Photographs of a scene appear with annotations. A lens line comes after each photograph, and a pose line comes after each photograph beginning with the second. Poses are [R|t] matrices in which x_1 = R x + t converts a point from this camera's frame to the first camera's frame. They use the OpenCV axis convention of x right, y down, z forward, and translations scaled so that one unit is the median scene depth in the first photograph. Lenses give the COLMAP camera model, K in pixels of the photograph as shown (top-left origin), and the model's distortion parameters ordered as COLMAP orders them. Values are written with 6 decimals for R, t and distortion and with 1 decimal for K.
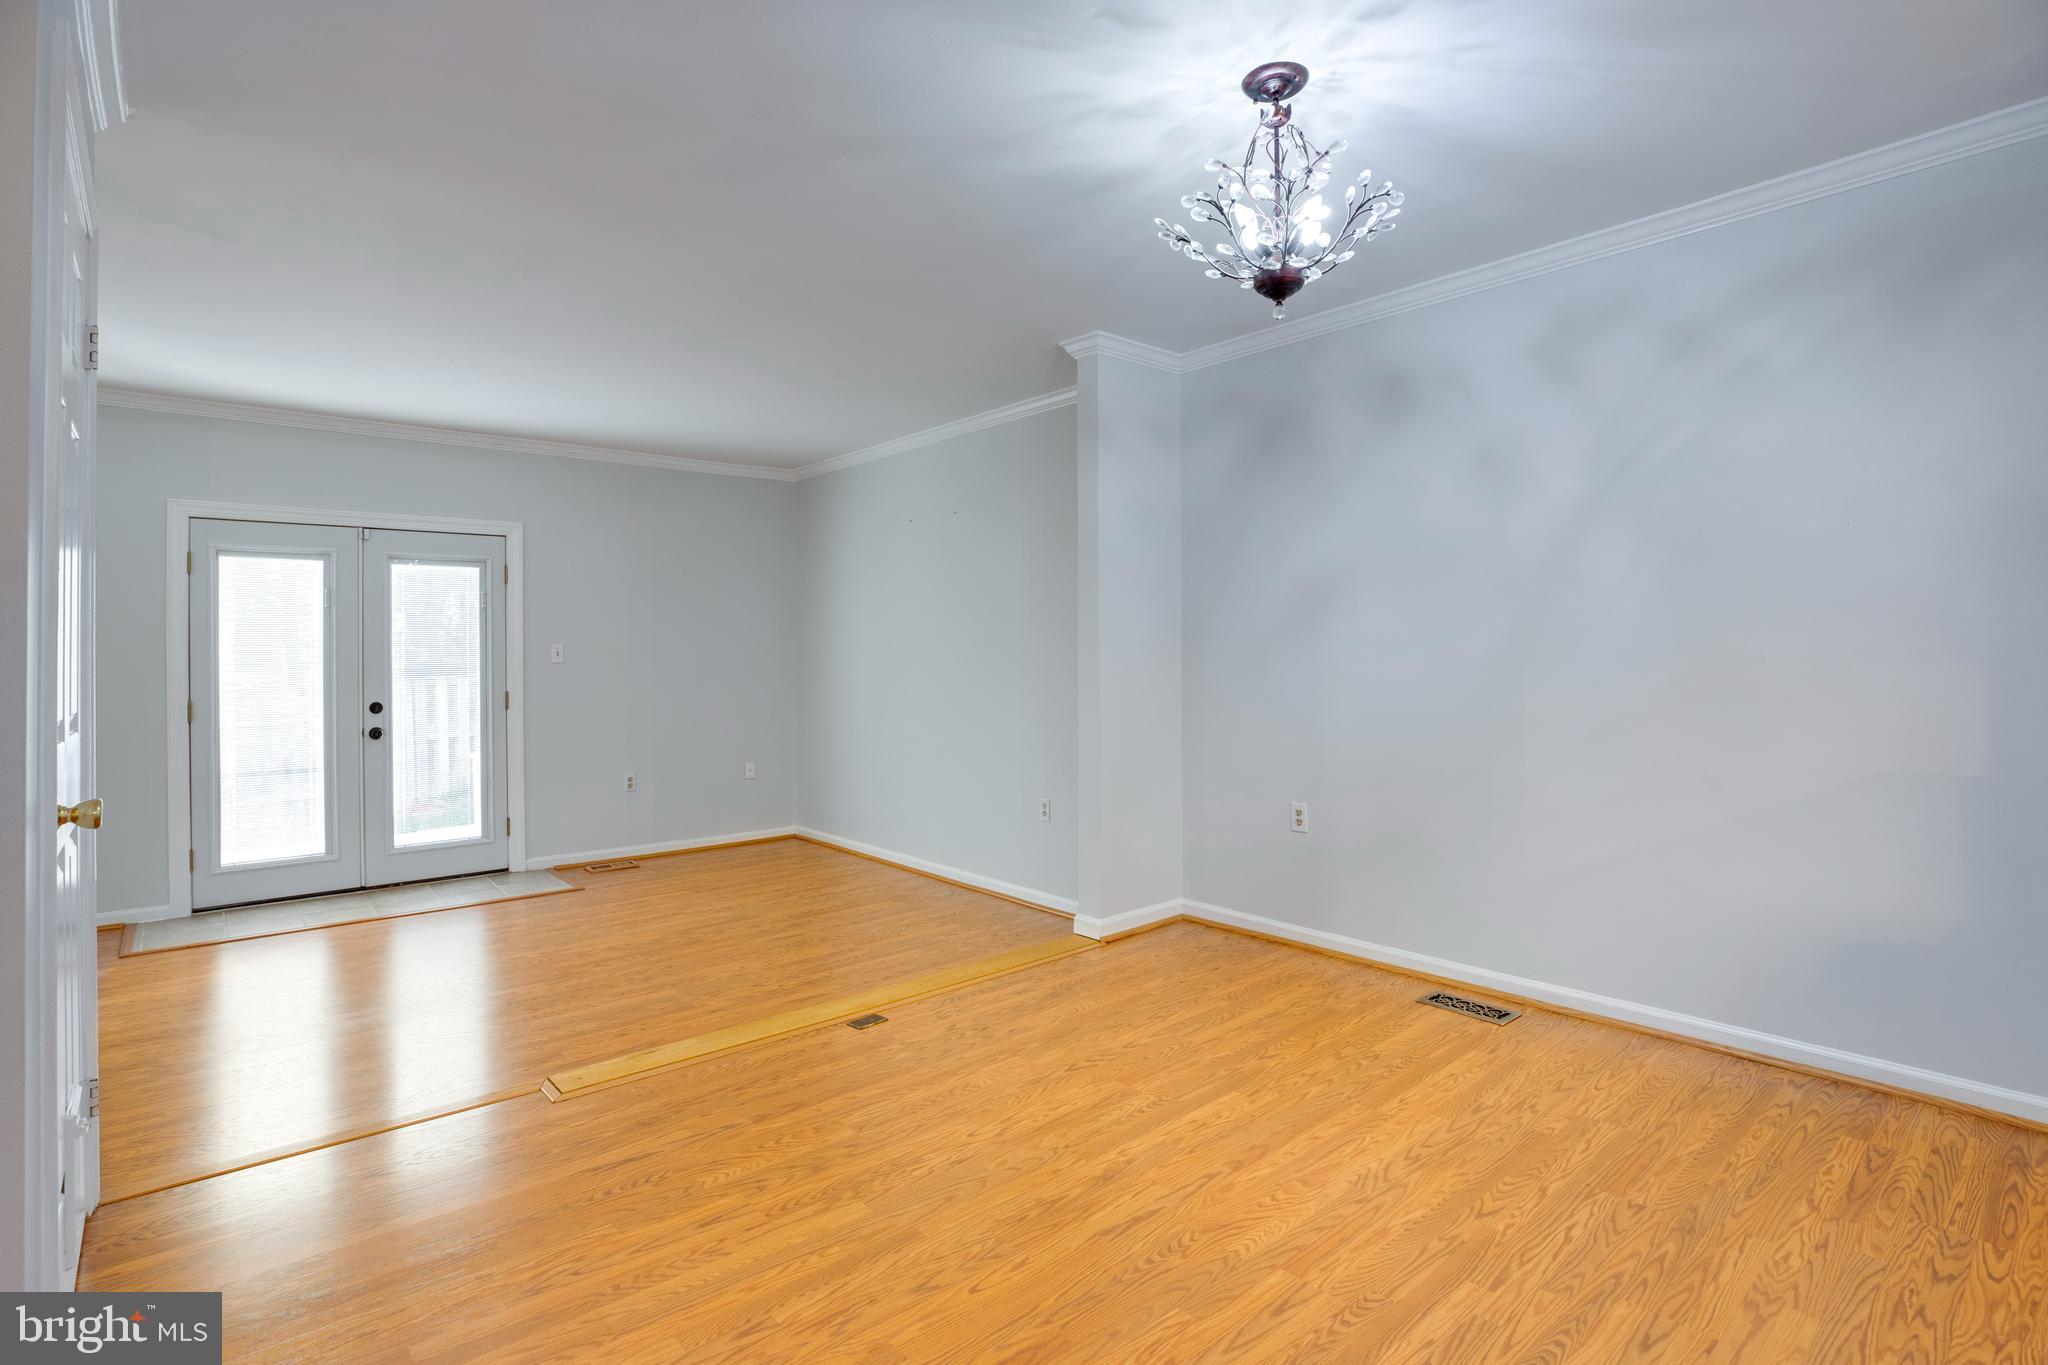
lens RADIAL K [[989.9, 0, 1019.3], [0, 989.9, 646.4], [0, 0, 1]] dist [-0.045886, 0.013639]
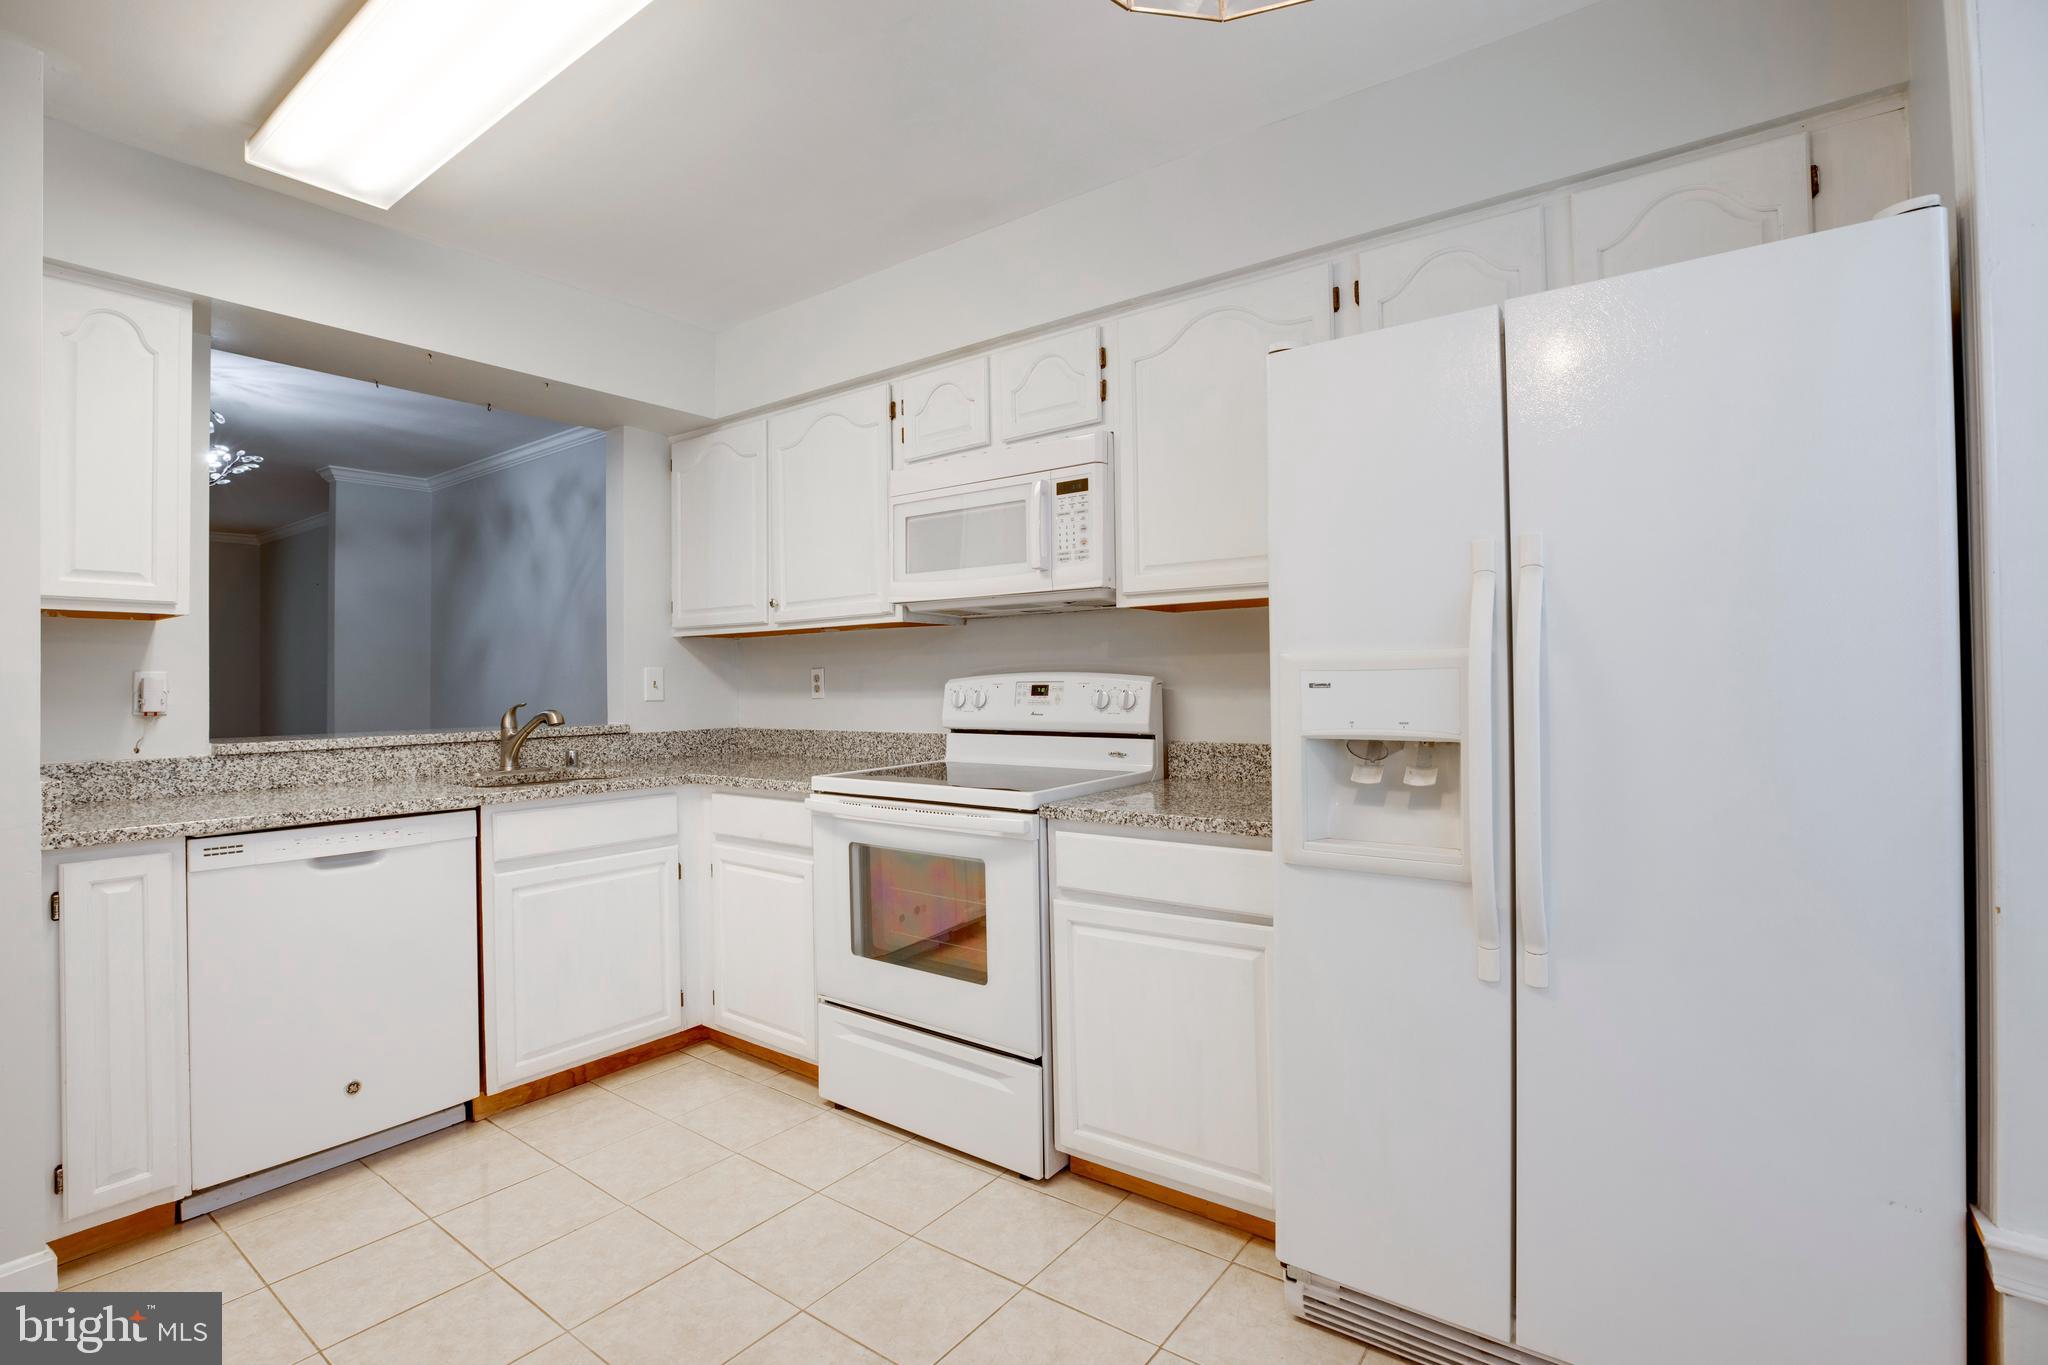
lens RADIAL K [[947.5, 0, 1022.1], [0, 947.5, 668.6], [0, 0, 1]] dist [-0.047047, 0.013238]
pose [[0.975303, 0.003753, 0.220840, 0.811437], [-0.001627, 0.999951, -0.009809, -0.015670], [-0.220866, 0.009207, 0.975261, -0.560501]]
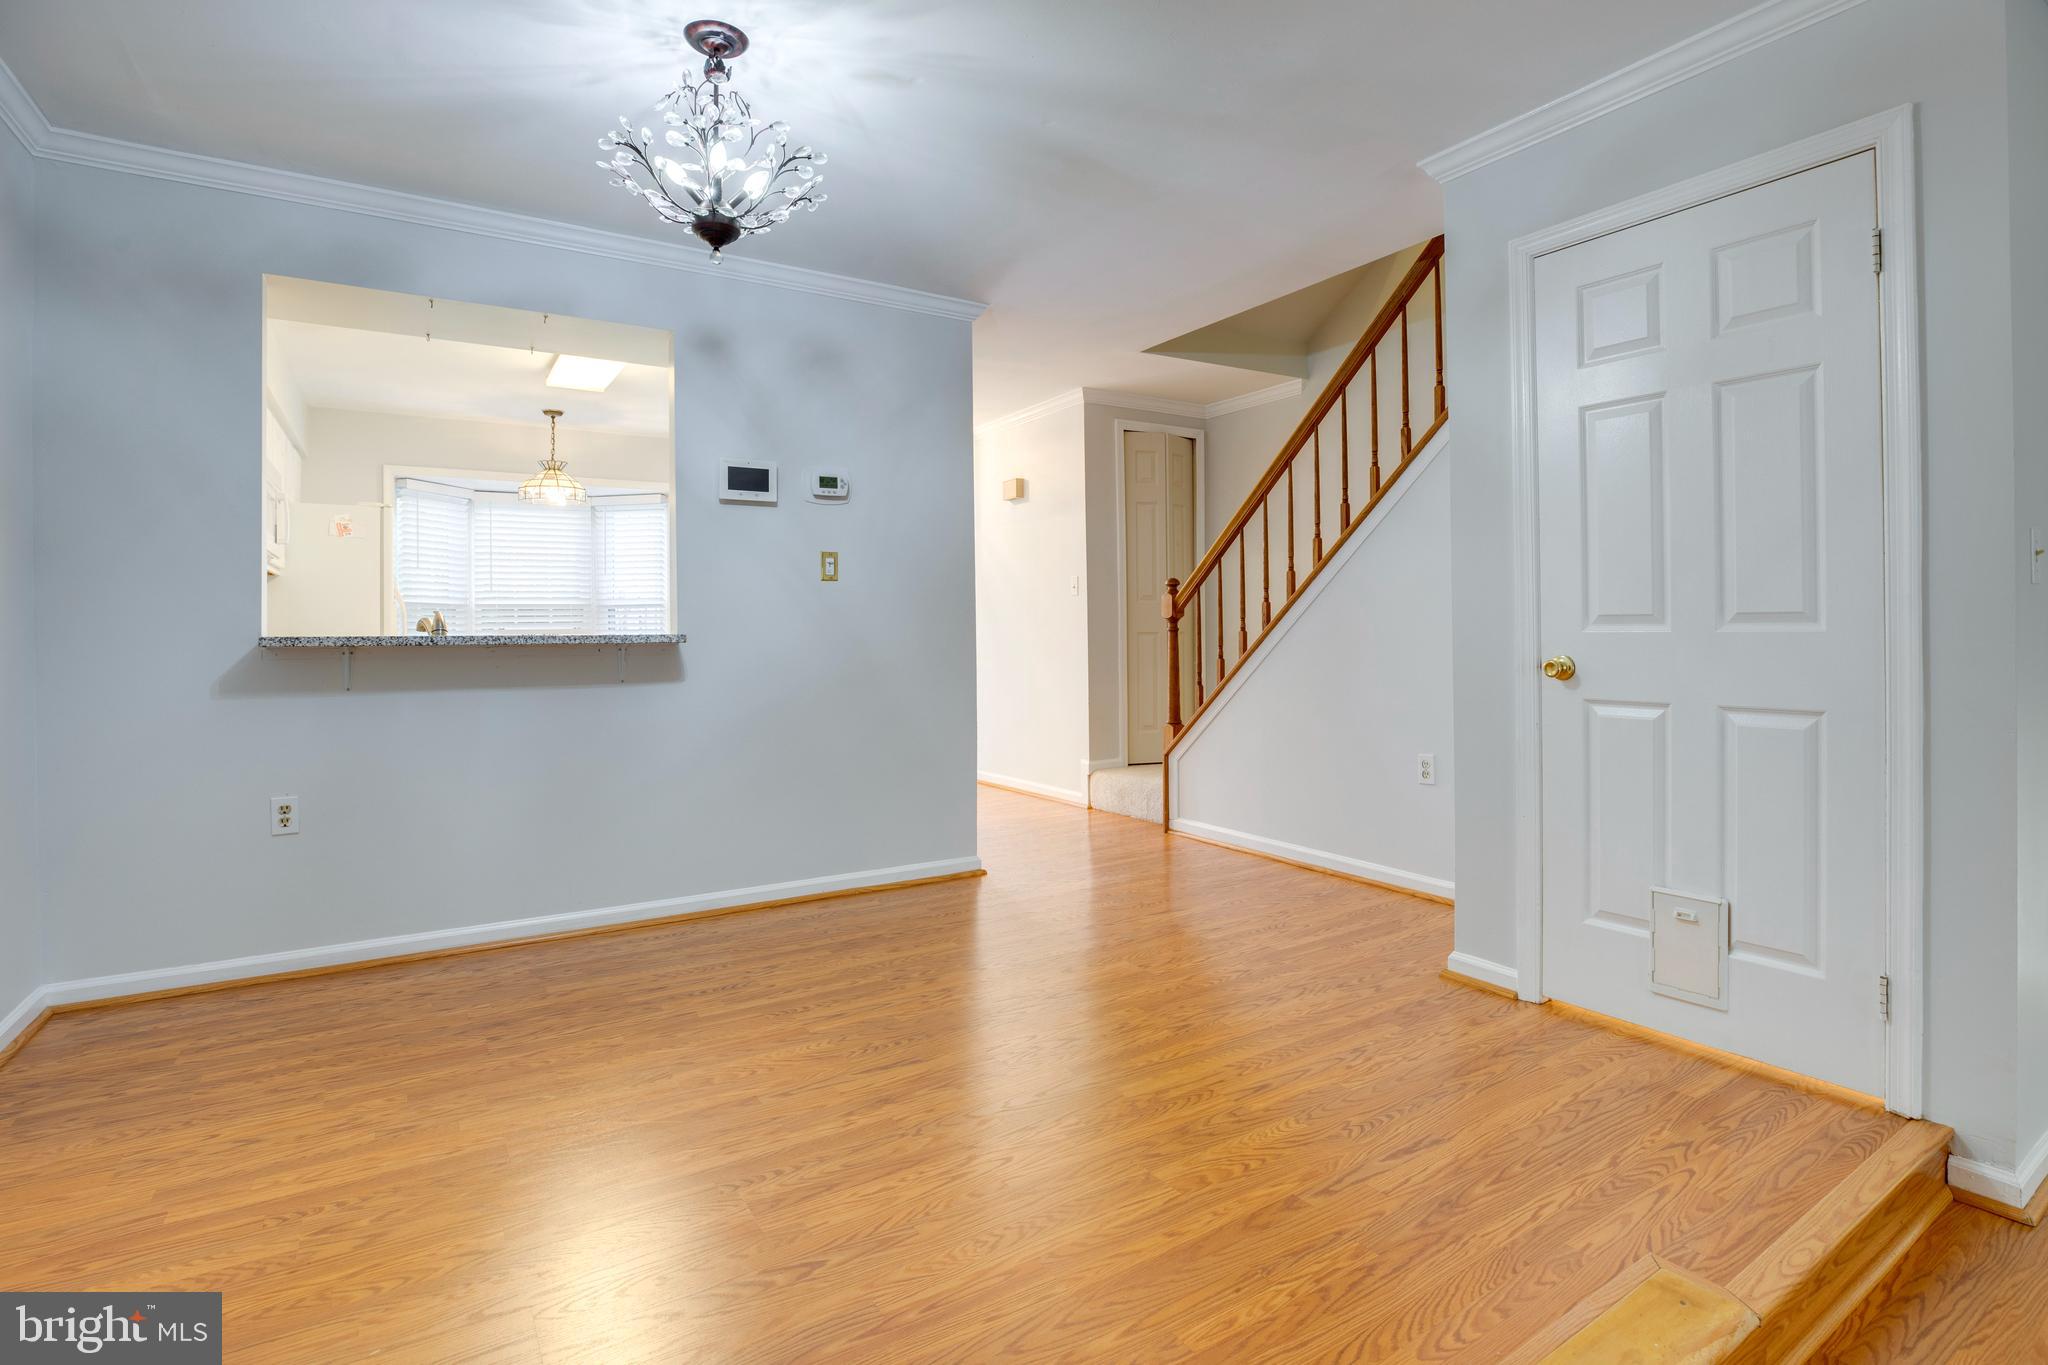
lens RADIAL K [[991.5, 0, 1033.3], [0, 991.5, 635.1], [0, 0, 1]] dist [-0.046332, 0.012815]
pose [[-0.990206, 0.017978, 0.138454, -0.122644], [0.017257, 0.999831, -0.006405, 0.045422], [-0.138545, -0.003953, -0.990348, 1.158800]]
